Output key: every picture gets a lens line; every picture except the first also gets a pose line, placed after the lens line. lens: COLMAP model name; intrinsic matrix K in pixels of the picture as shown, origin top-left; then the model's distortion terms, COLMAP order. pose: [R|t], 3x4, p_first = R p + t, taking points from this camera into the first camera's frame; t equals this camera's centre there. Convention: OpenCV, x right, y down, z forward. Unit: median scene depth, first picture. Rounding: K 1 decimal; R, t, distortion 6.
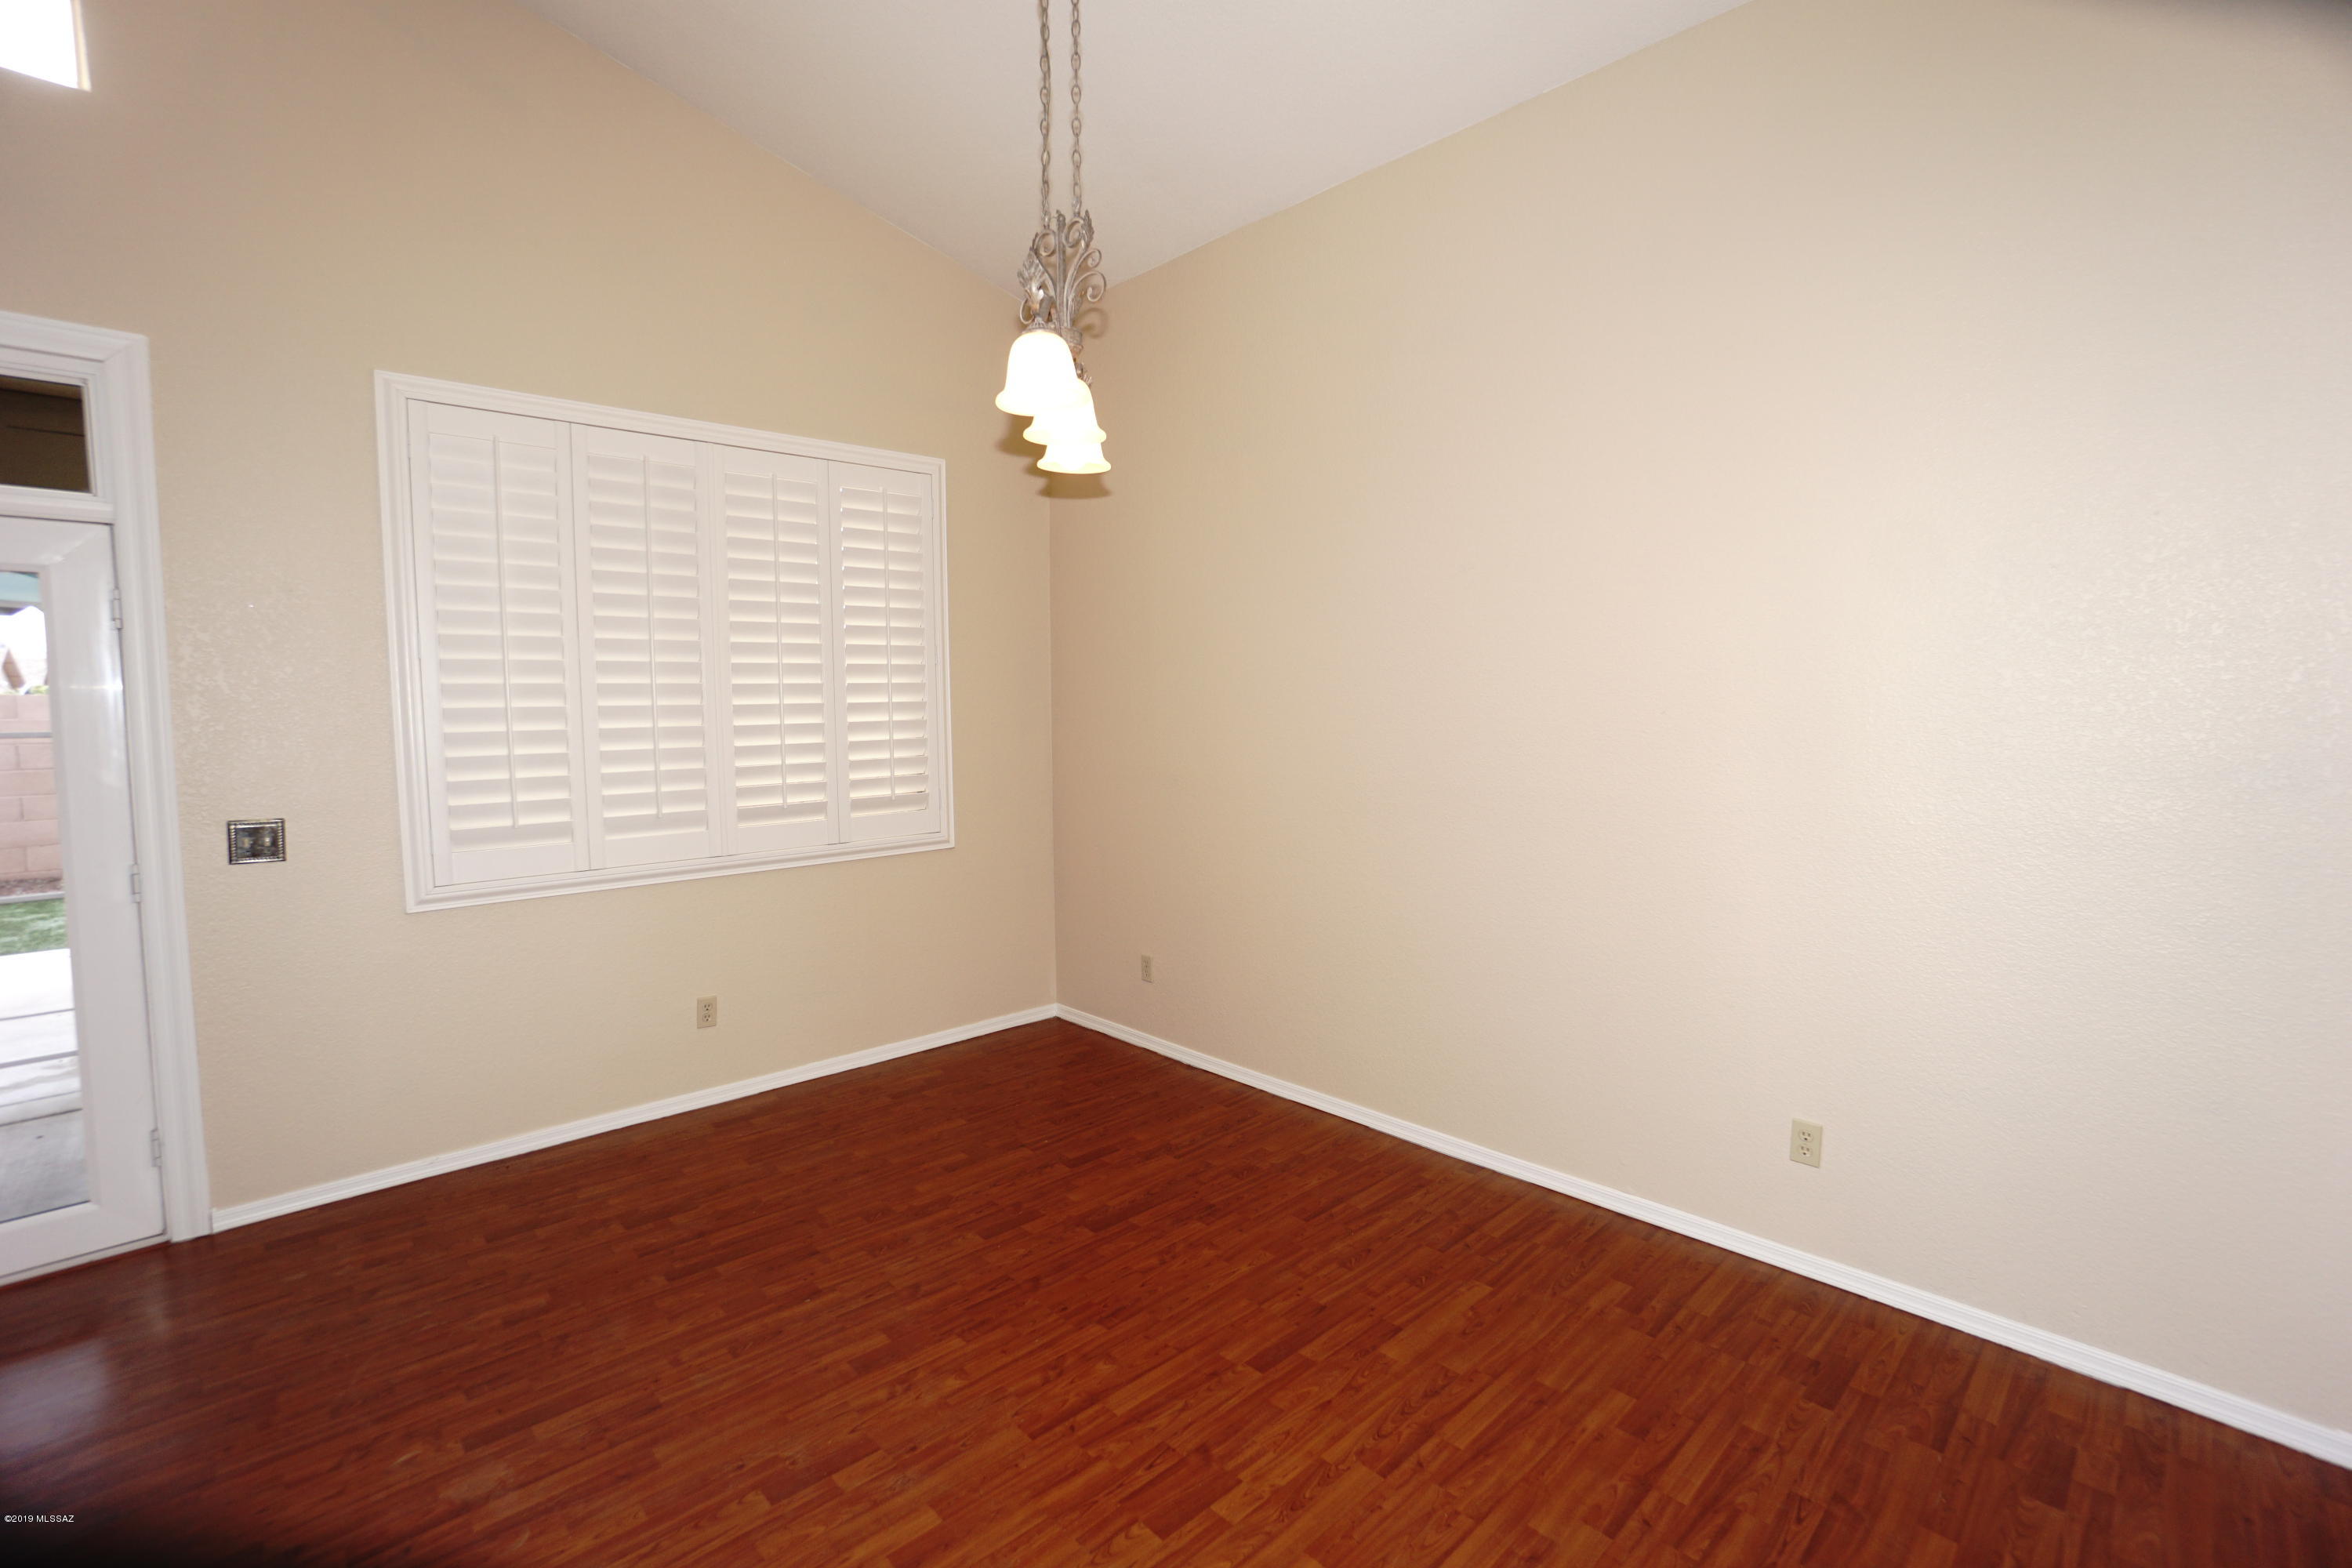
lens RADIAL K [[1036.0, 0, 1199.6], [0, 1036.0, 759.2], [0, 0, 1]] dist [-0.051316, 0.014857]
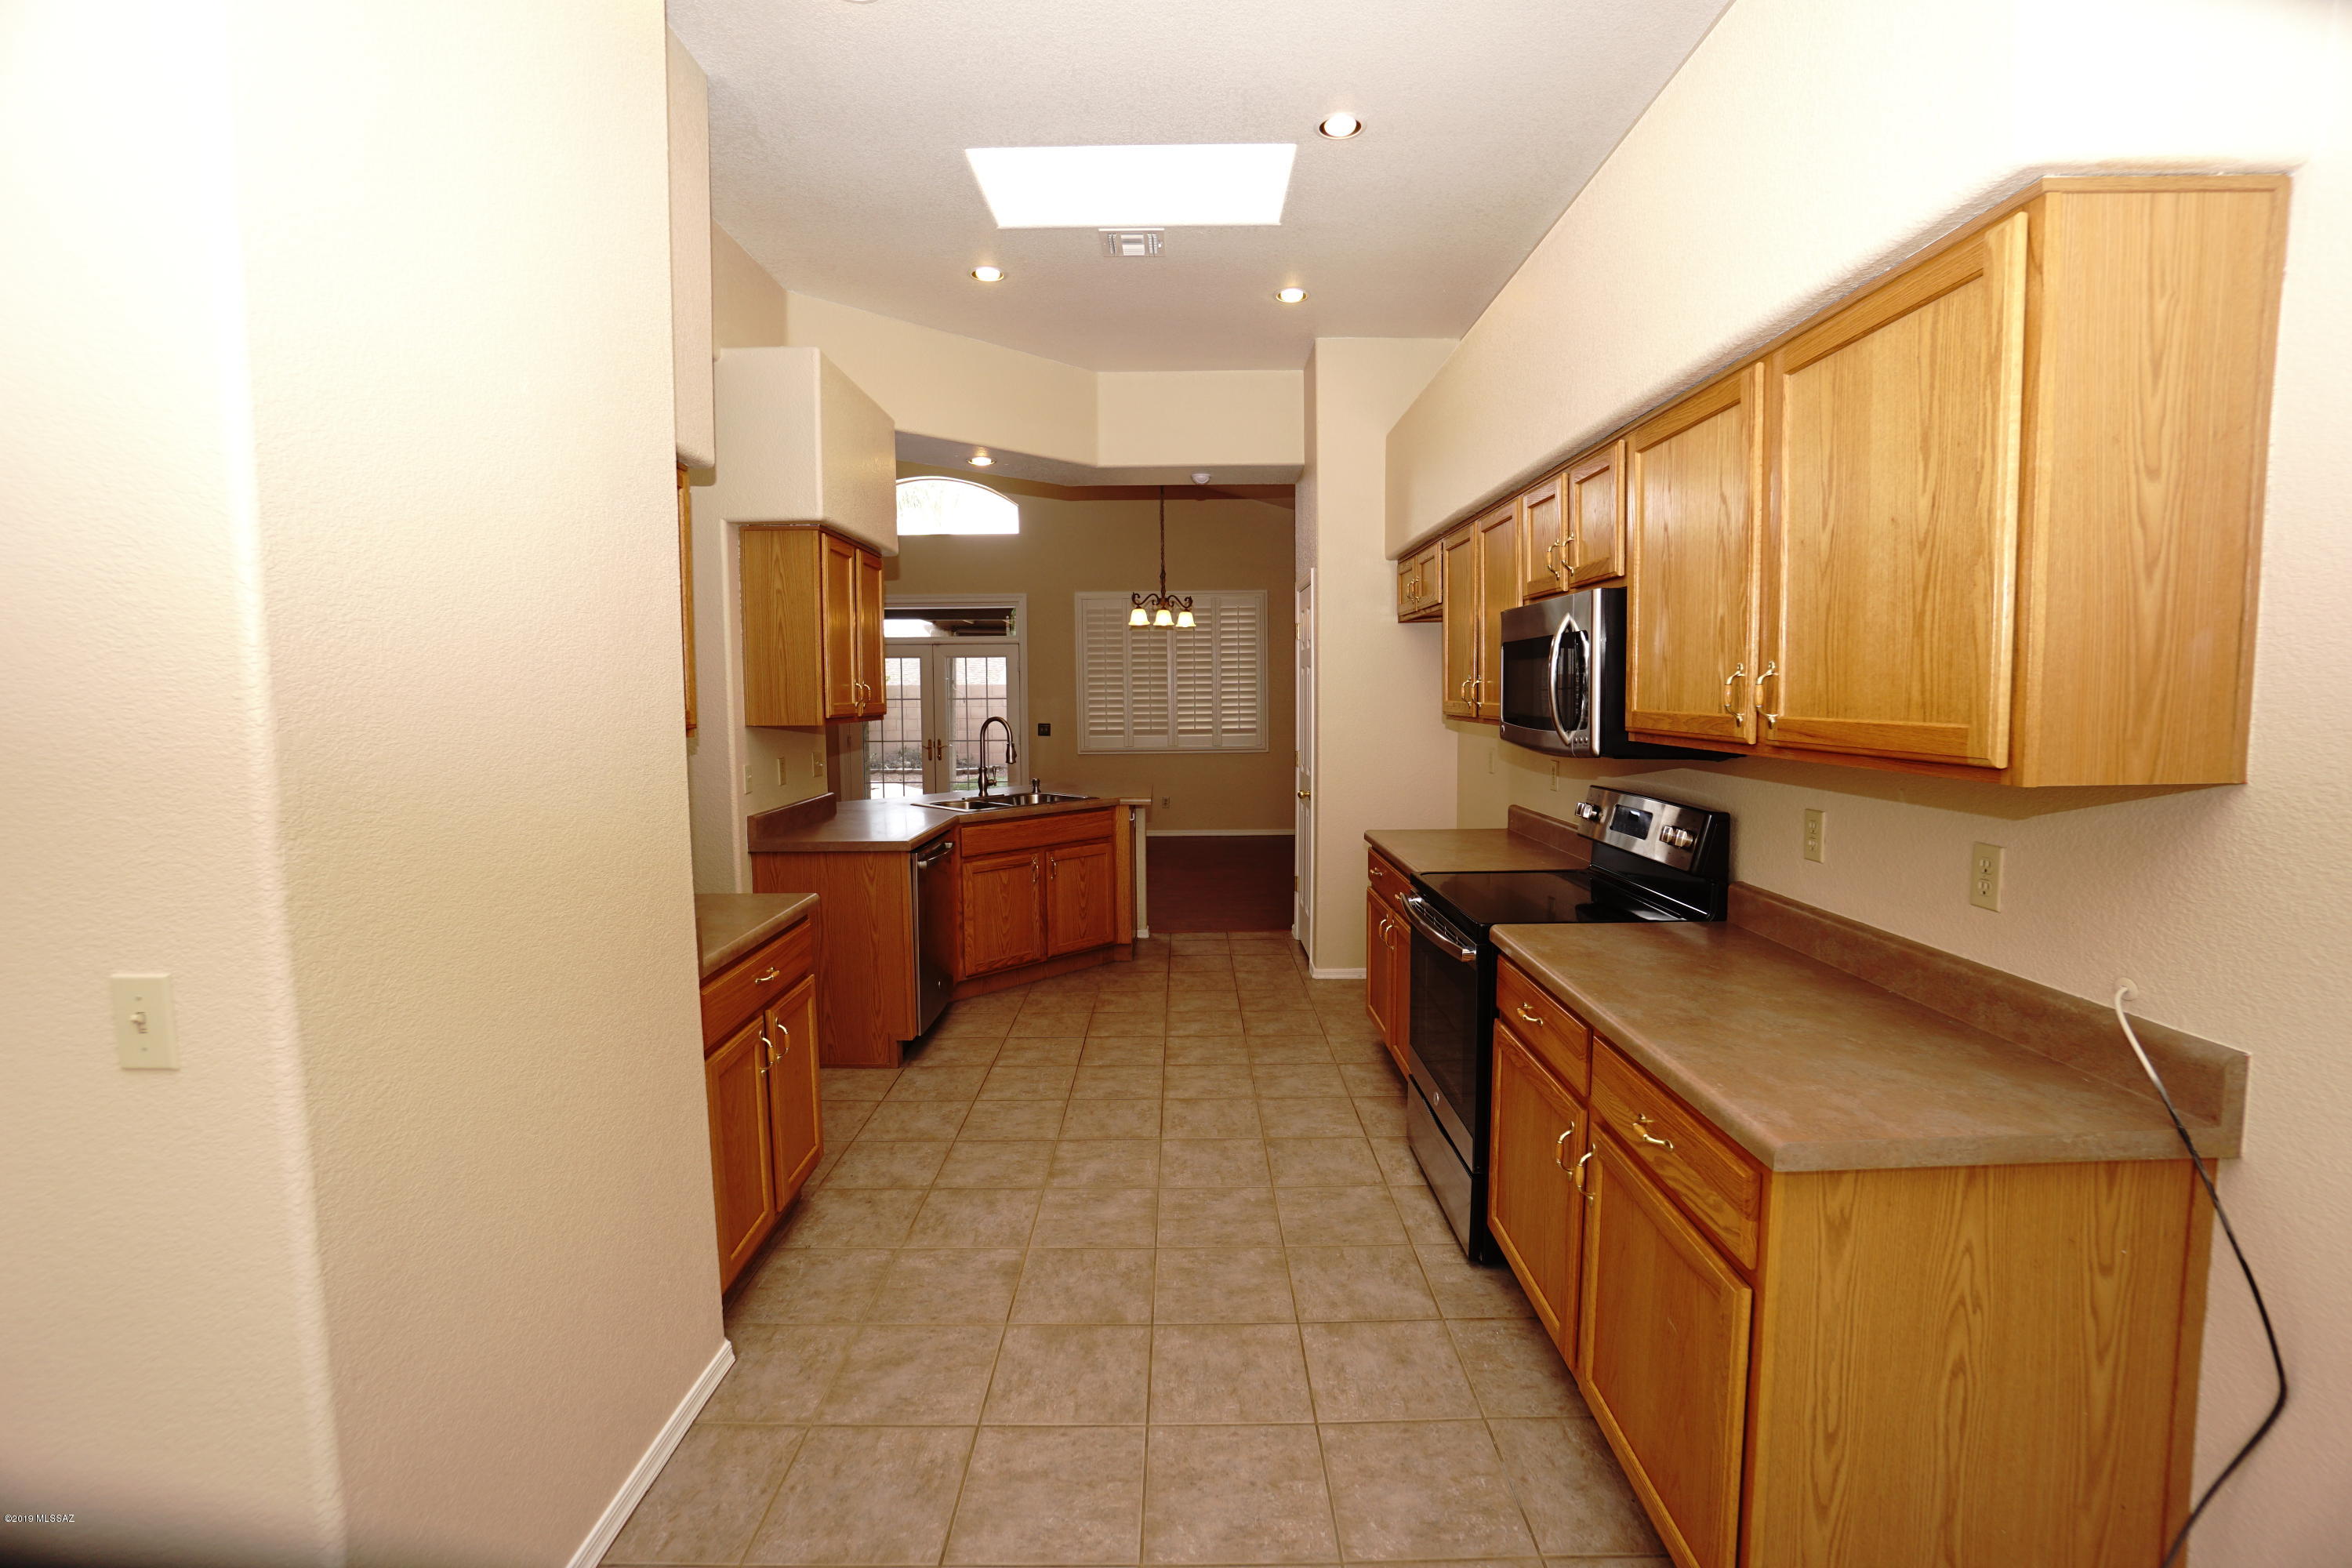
lens RADIAL K [[1036.0, 0, 1193.8], [0, 1036.0, 782.1], [0, 0, 1]] dist [-0.051316, 0.014857]
pose [[0.725417, 0.062380, -0.685477, 2.293599], [-0.040281, 0.998025, 0.048194, 0.081260], [0.687130, -0.007349, 0.726497, -1.518958]]
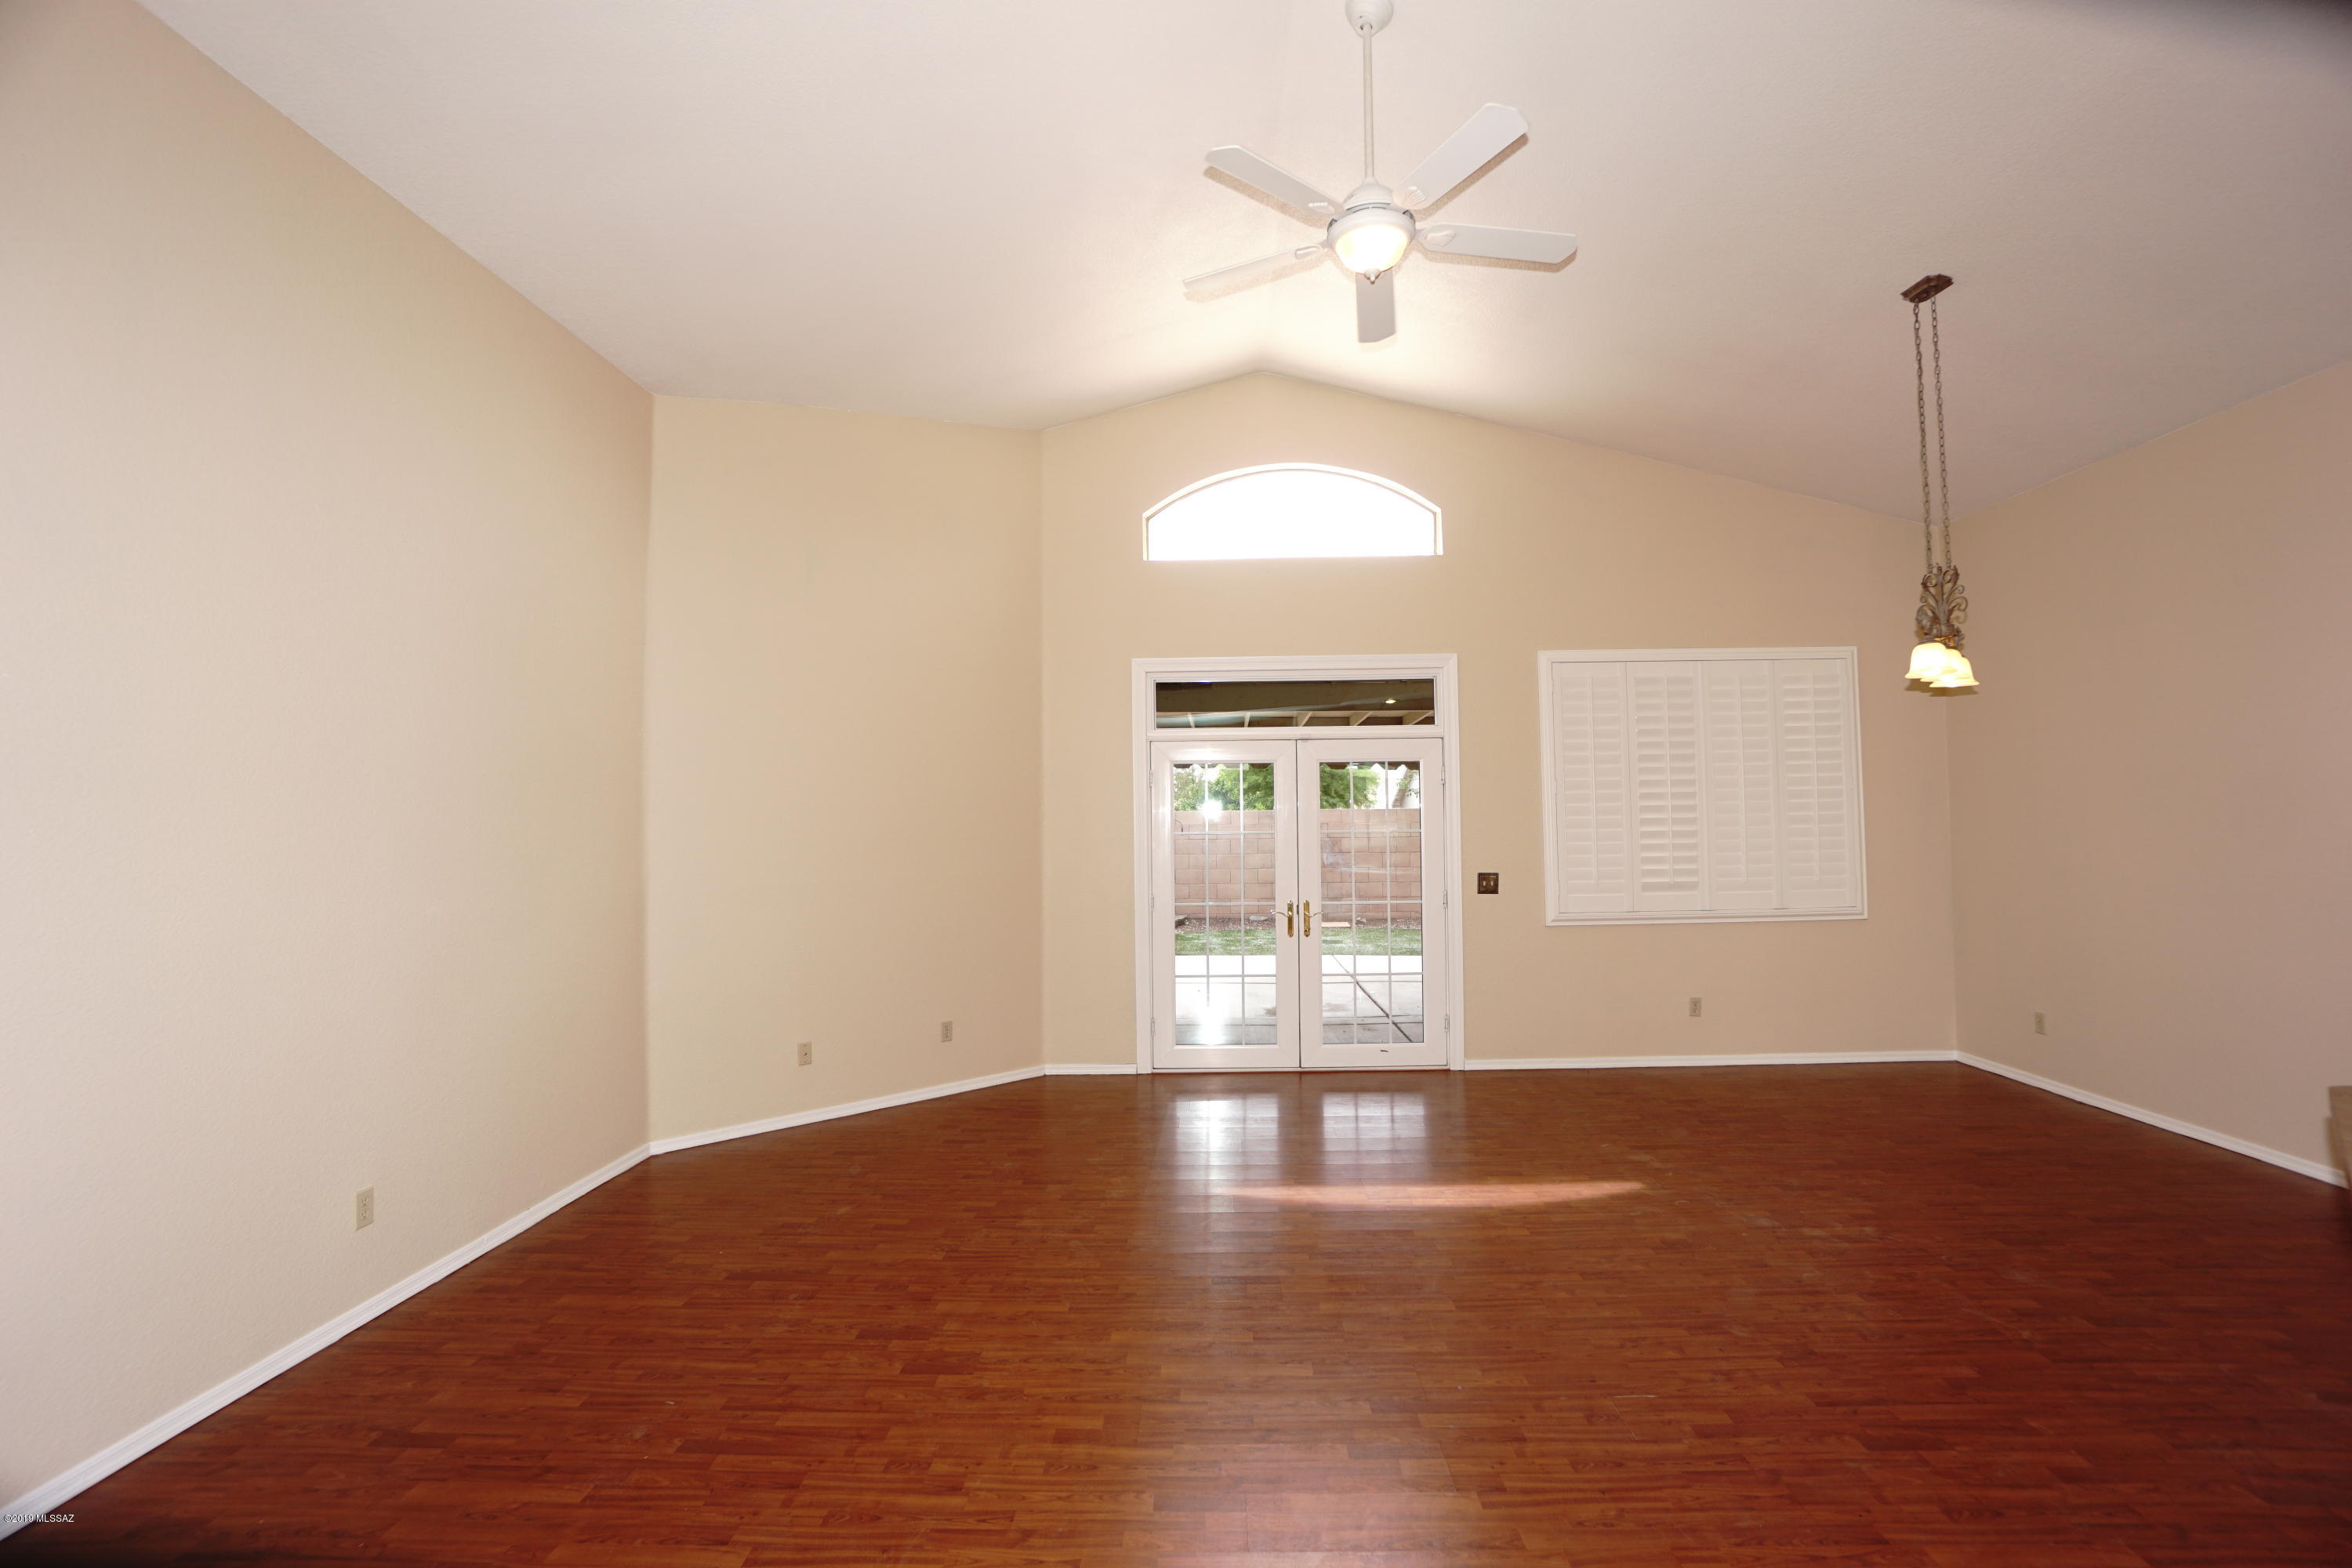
lens RADIAL K [[1036.0, 0, 1190.2], [0, 1036.0, 787.1], [0, 0, 1]] dist [-0.051316, 0.014857]
pose [[0.697982, -0.026496, -0.715625, 0.194692], [-0.032632, 0.997100, -0.068745, 0.057113], [0.715371, 0.071335, 0.695094, -1.105468]]
